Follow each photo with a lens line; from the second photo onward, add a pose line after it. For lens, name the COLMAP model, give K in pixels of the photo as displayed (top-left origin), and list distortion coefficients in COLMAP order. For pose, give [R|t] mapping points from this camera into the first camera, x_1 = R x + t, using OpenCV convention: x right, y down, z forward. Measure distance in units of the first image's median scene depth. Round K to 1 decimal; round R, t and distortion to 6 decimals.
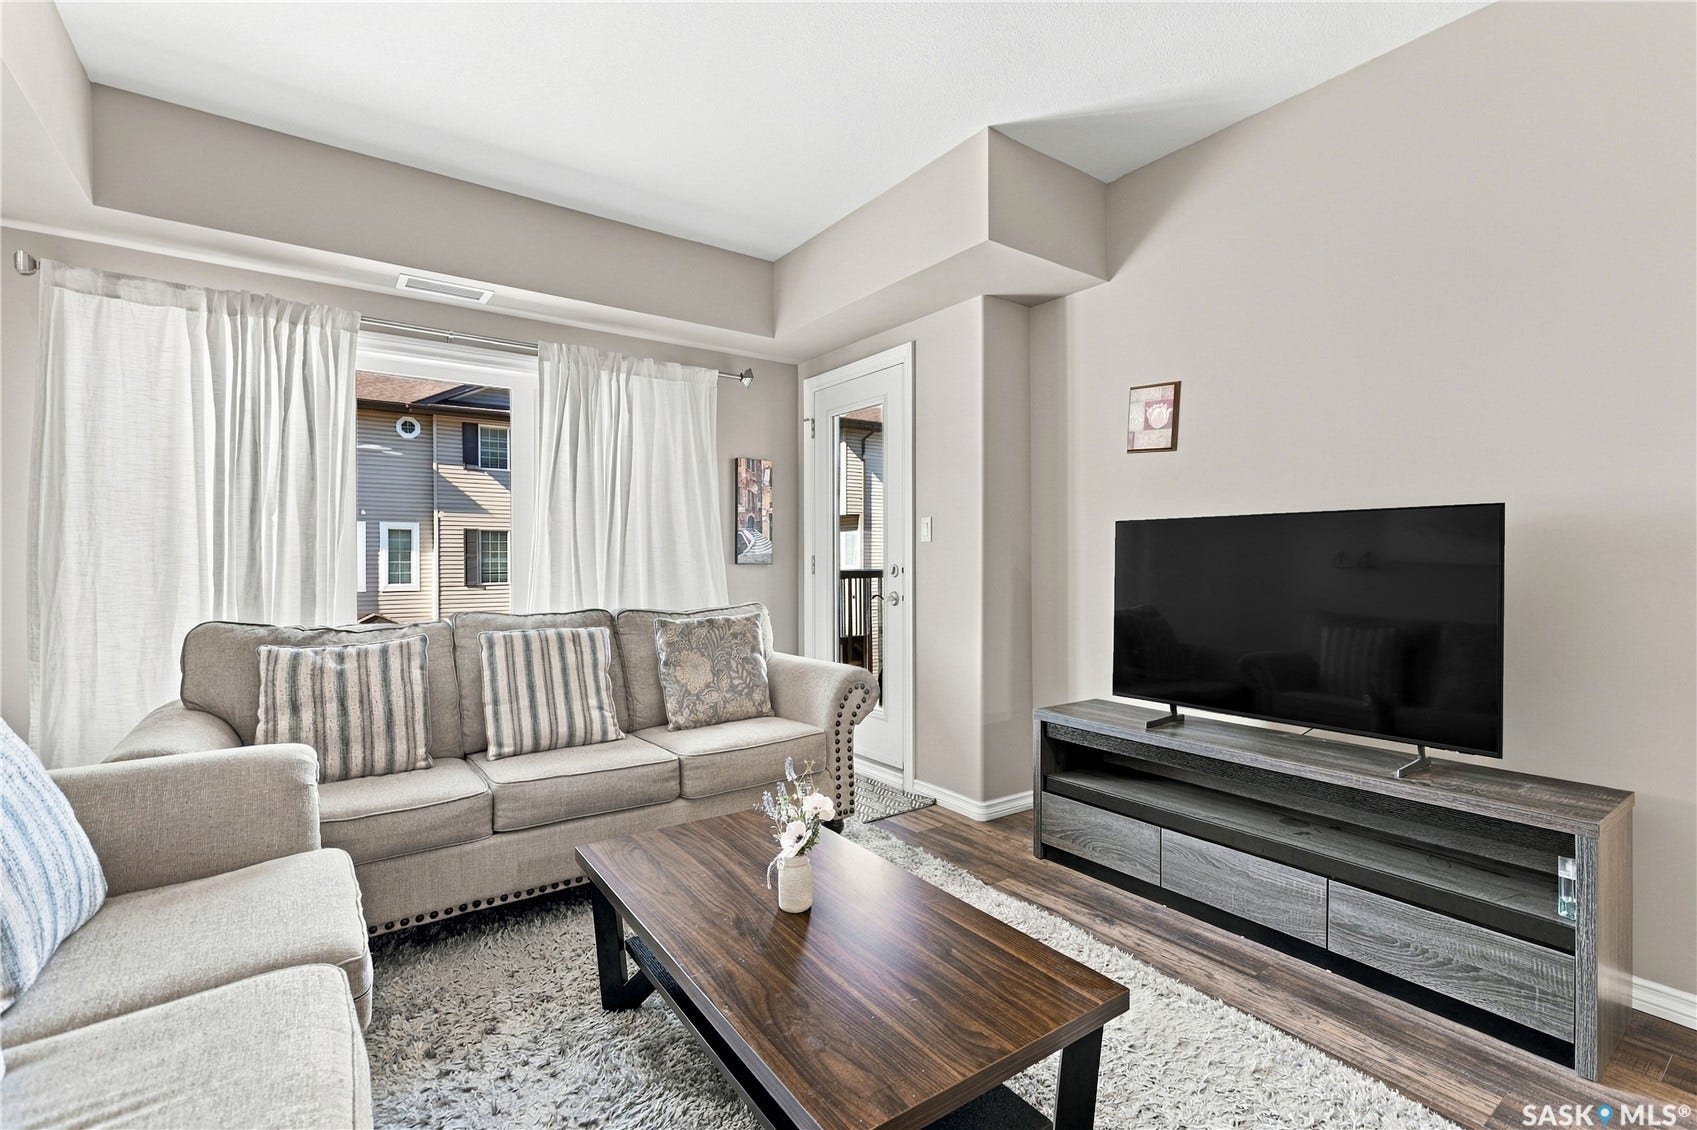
lens RADIAL K [[771.8, 0, 856.9], [0, 771.8, 557.8], [0, 0, 1]] dist [0.002961, -0.001095]
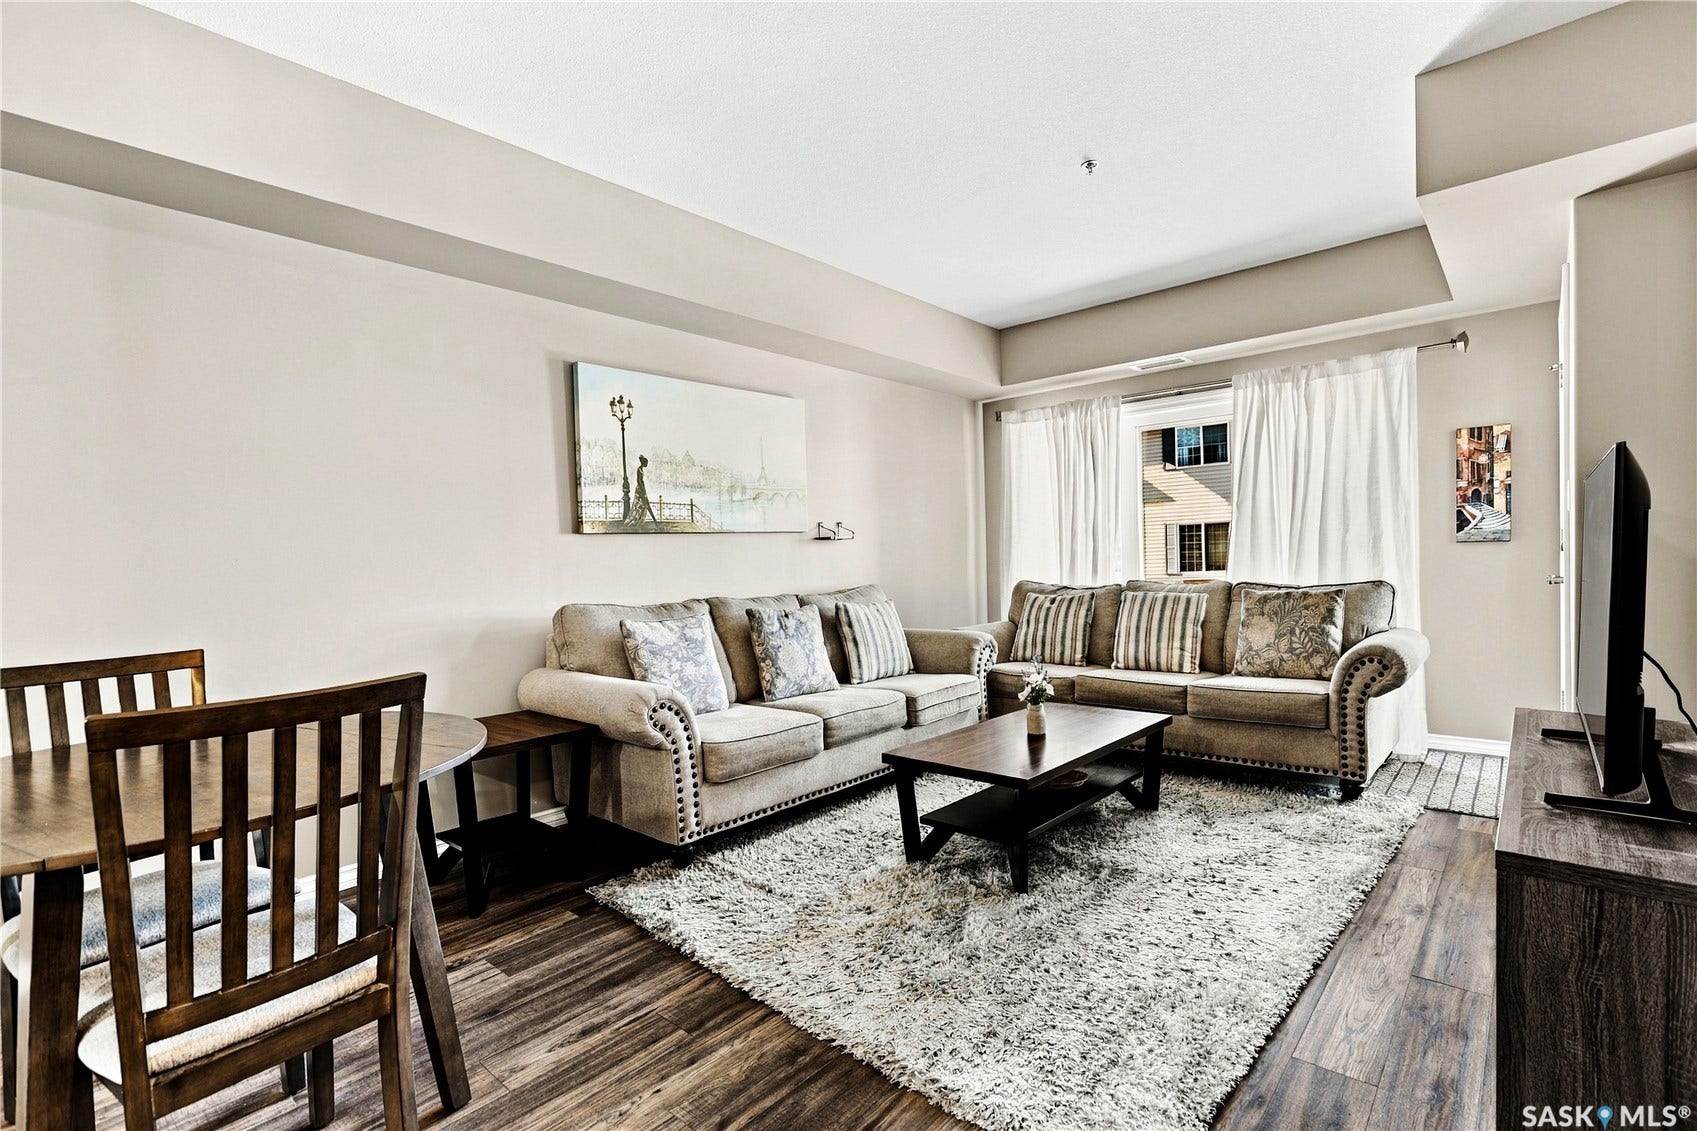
lens RADIAL K [[771.8, 0, 866.6], [0, 771.8, 591.6], [0, 0, 1]] dist [0.002961, -0.001095]
pose [[0.237818, 0.035759, -0.970651, 0.736859], [0.029561, 0.998593, 0.044032, 0.007110], [0.970860, -0.039165, 0.236426, 0.082329]]
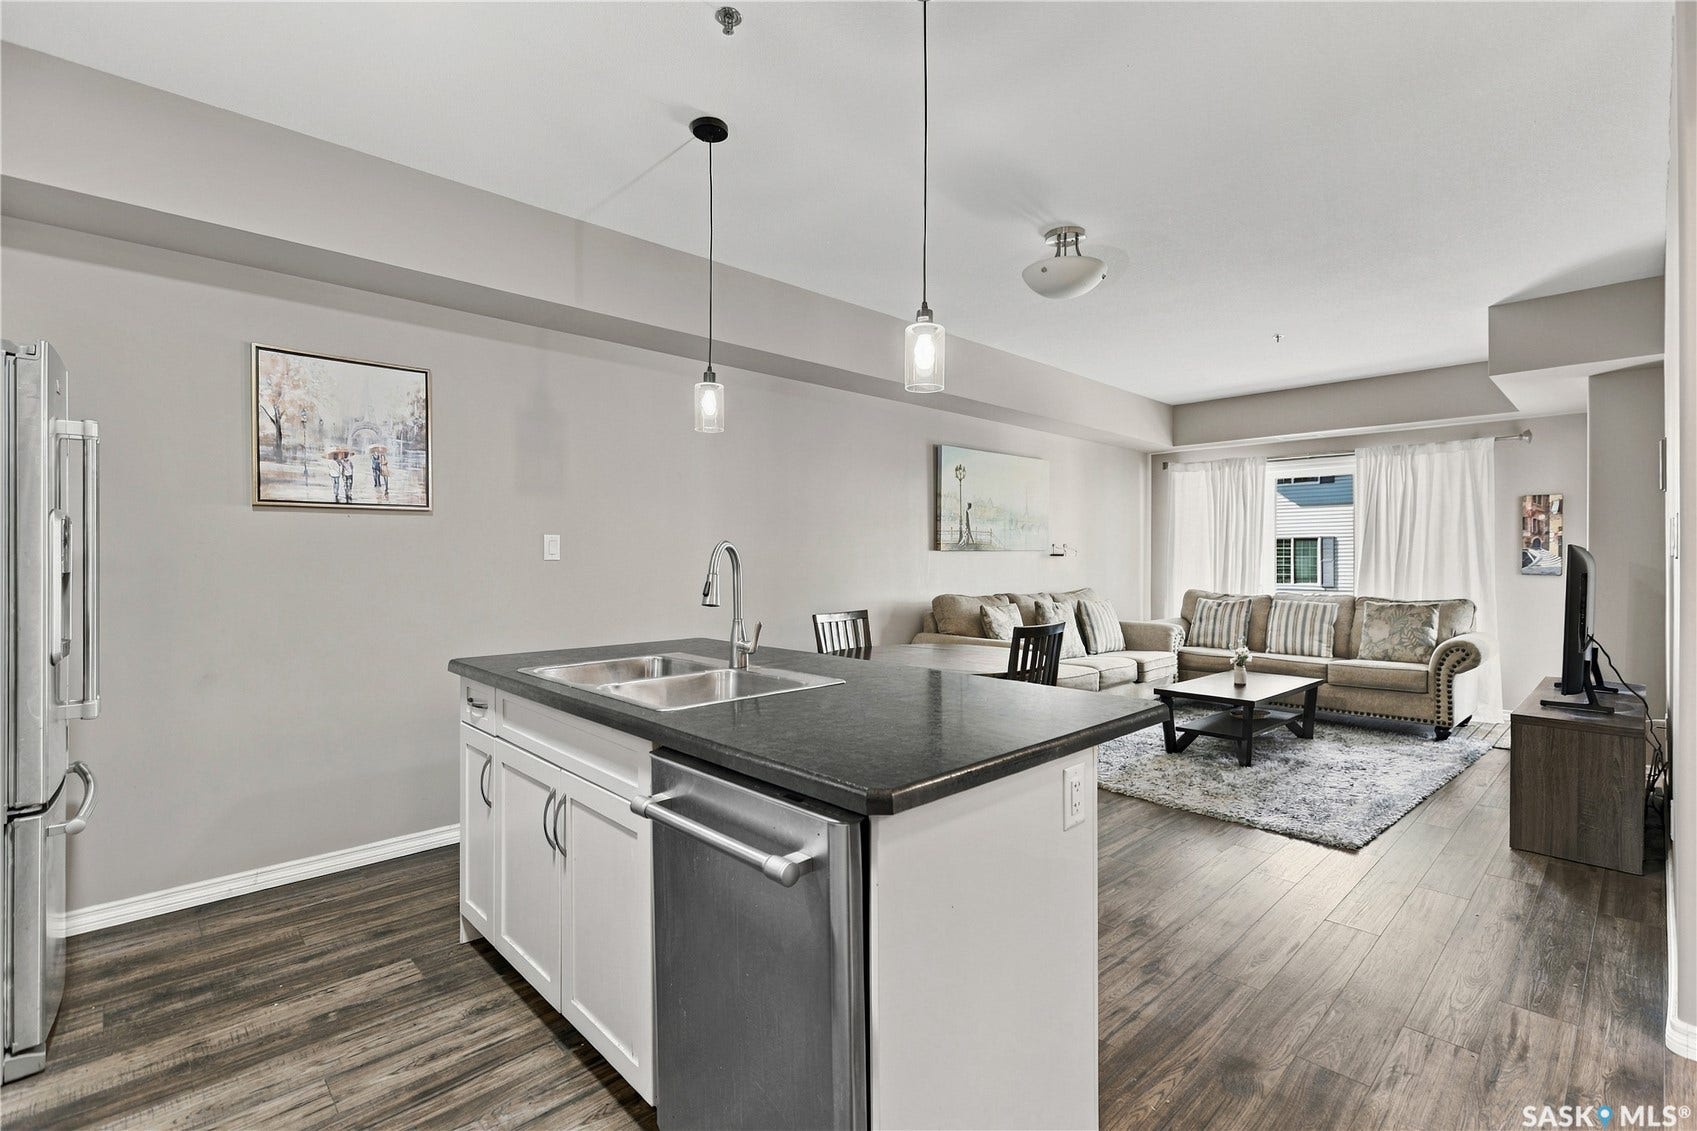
lens RADIAL K [[771.8, 0, 862.0], [0, 771.8, 564.5], [0, 0, 1]] dist [0.002961, -0.001095]
pose [[0.158010, 0.011681, -0.987368, 1.233305], [-0.004786, 0.999927, 0.011063, -0.022622], [0.987426, 0.002977, 0.158055, -0.442163]]
